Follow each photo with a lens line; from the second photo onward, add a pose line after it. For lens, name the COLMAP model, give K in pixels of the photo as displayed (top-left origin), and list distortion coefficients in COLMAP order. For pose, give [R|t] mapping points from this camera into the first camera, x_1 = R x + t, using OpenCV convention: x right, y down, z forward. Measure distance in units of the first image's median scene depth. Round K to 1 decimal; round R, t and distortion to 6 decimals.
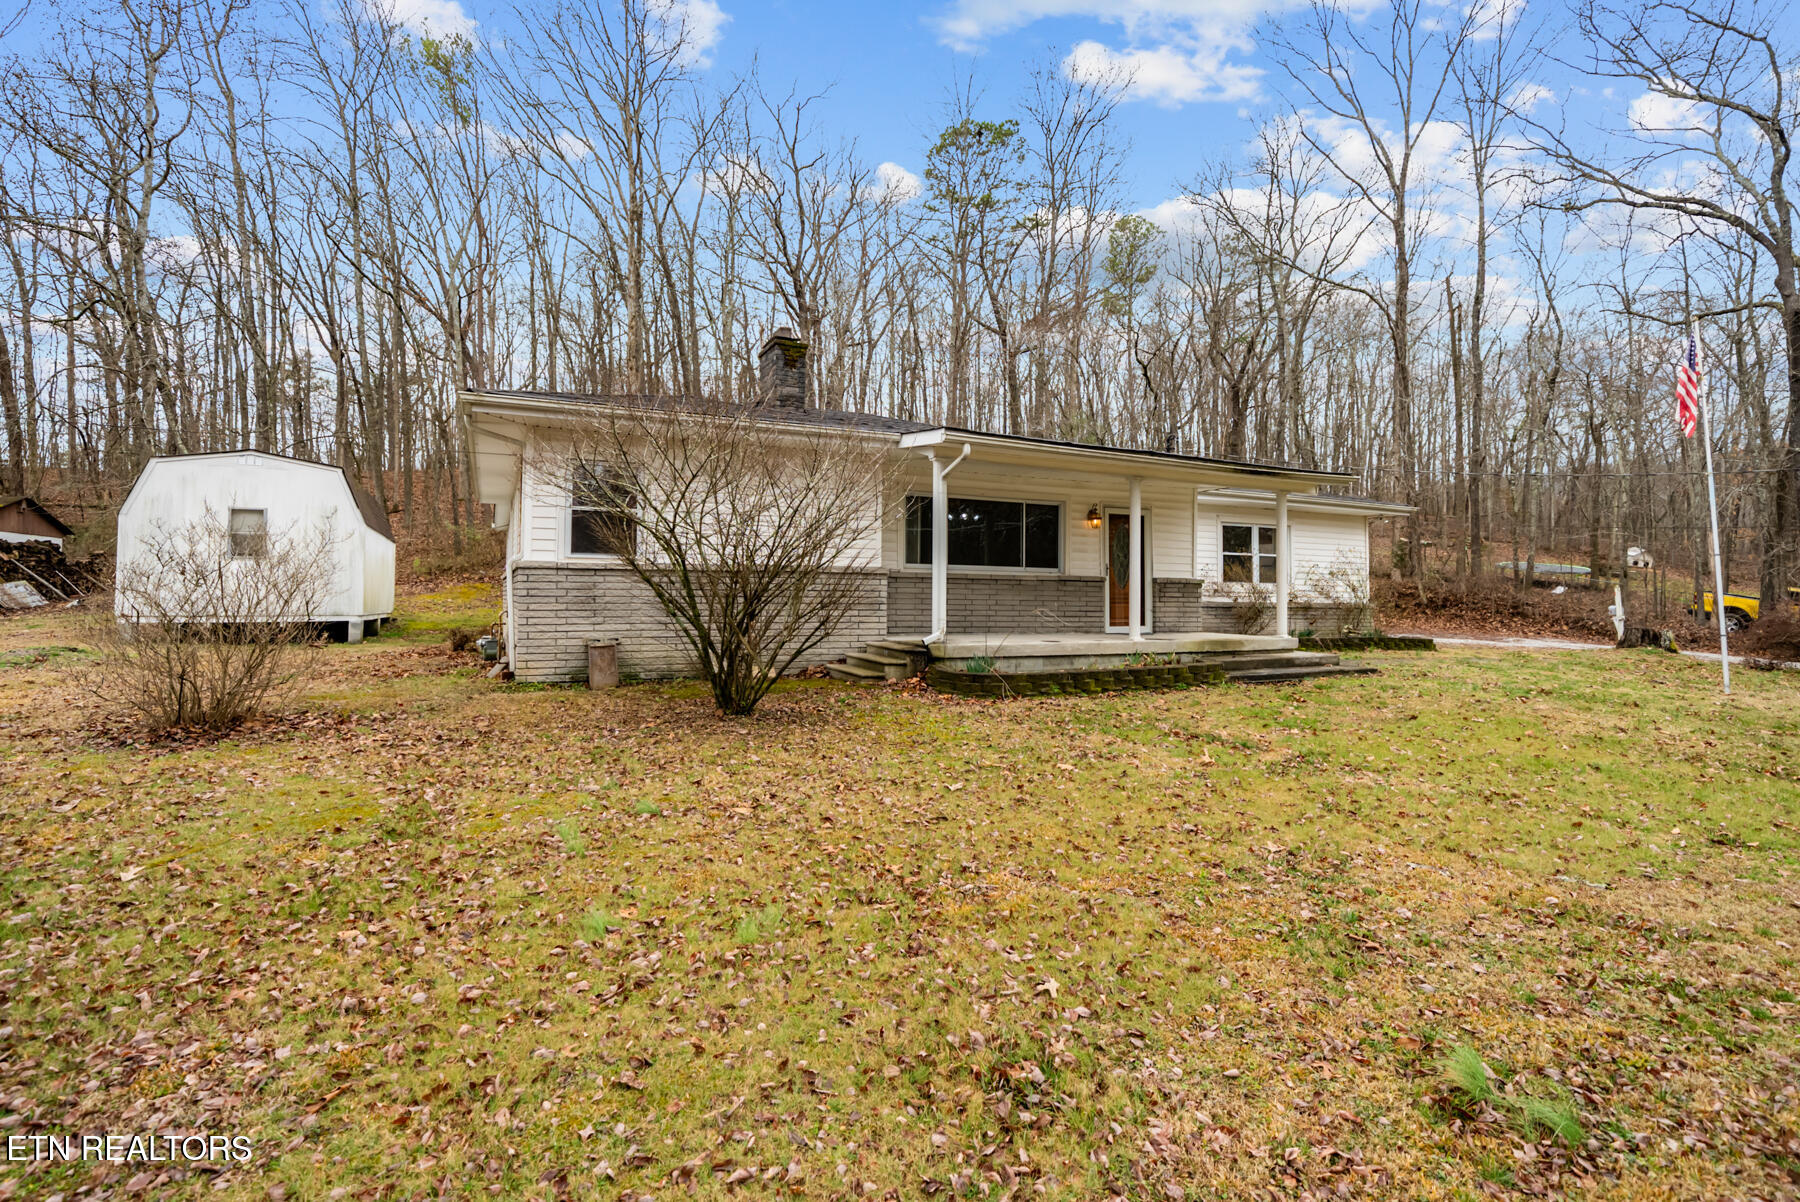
lens RADIAL K [[892.7, 0, 891.5], [0, 892.7, 572.6], [0, 0, 1]] dist [-0.003050, -0.000436]
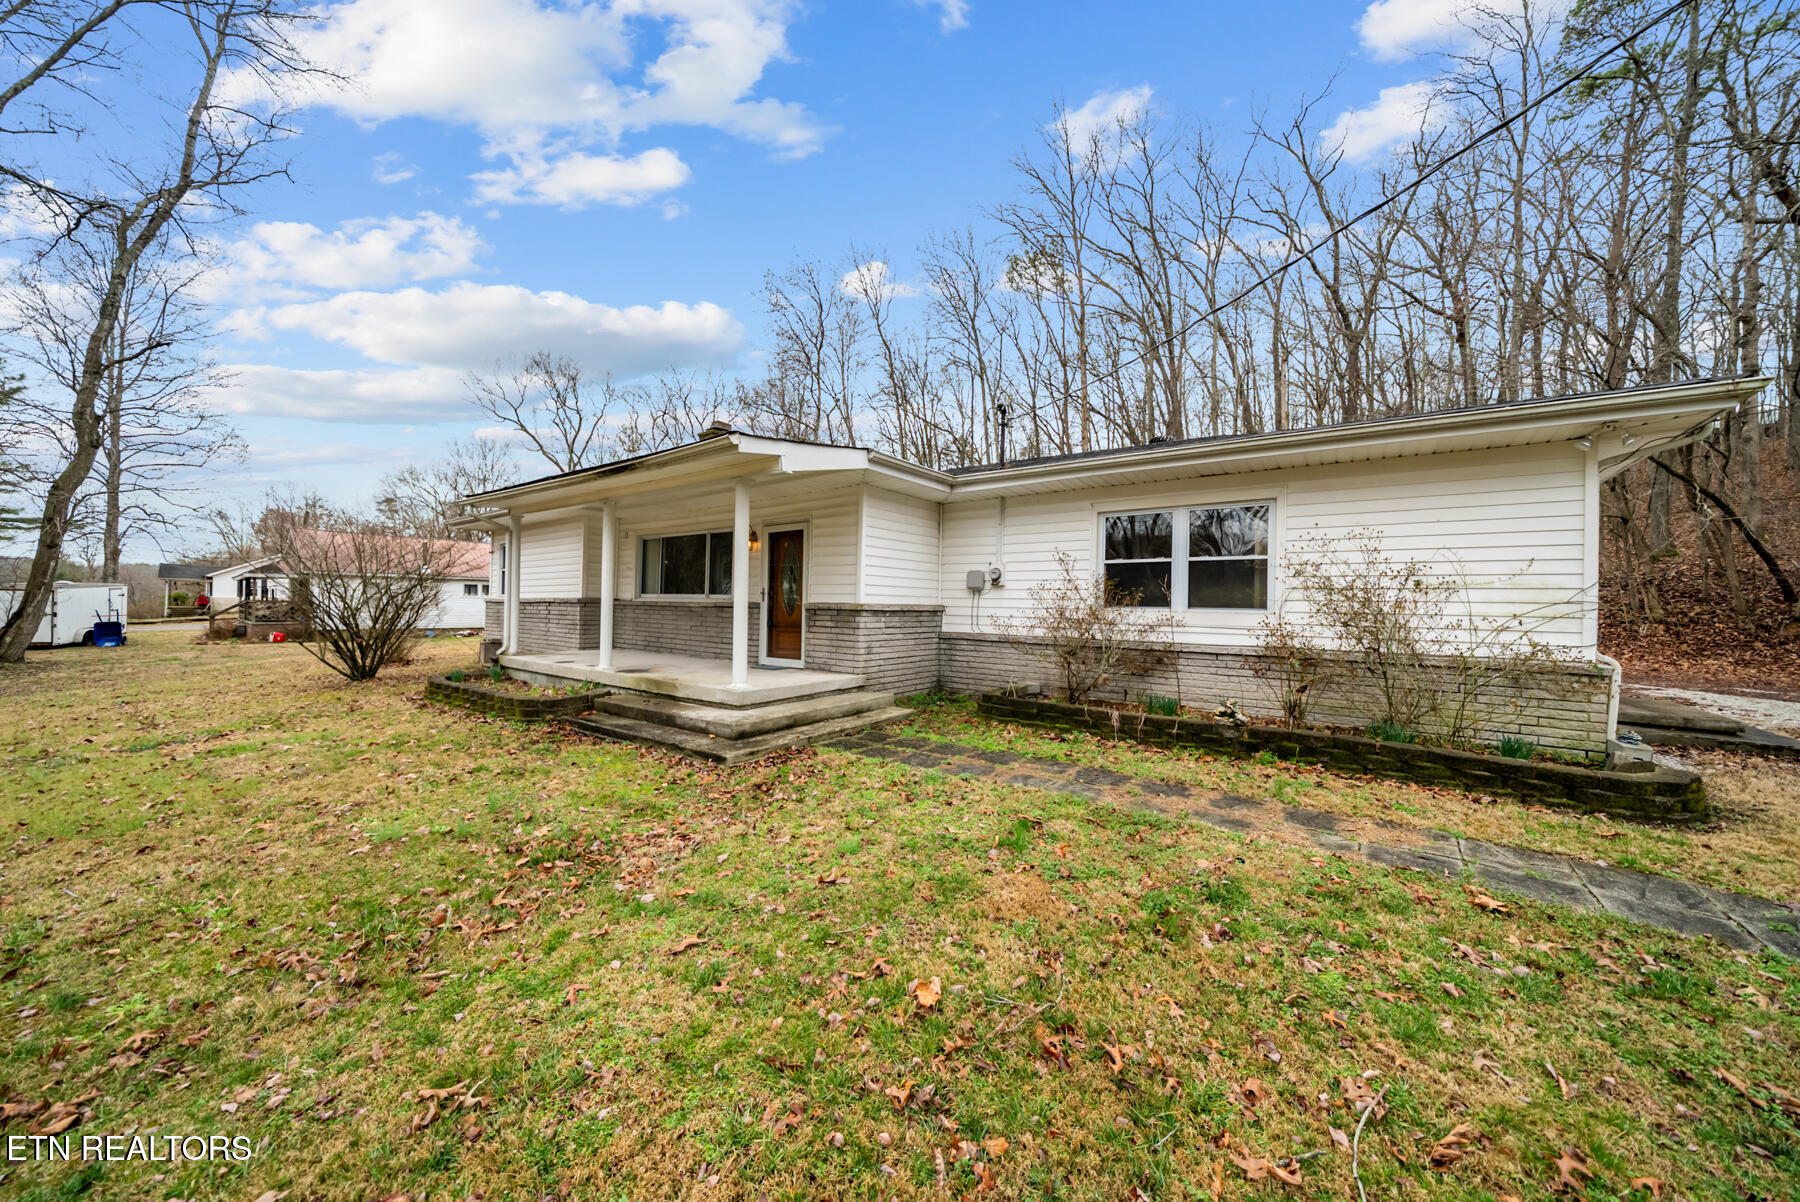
lens RADIAL K [[621.2, 0, 900.0], [0, 621.2, 601.0], [0, 0, 1]] dist [-0.002291, -0.000129]
pose [[0.459854, -0.009252, -0.887946, 0.732838], [0.012079, 0.999918, -0.004163, 0.006397], [0.887913, -0.008811, 0.459928, 0.702746]]
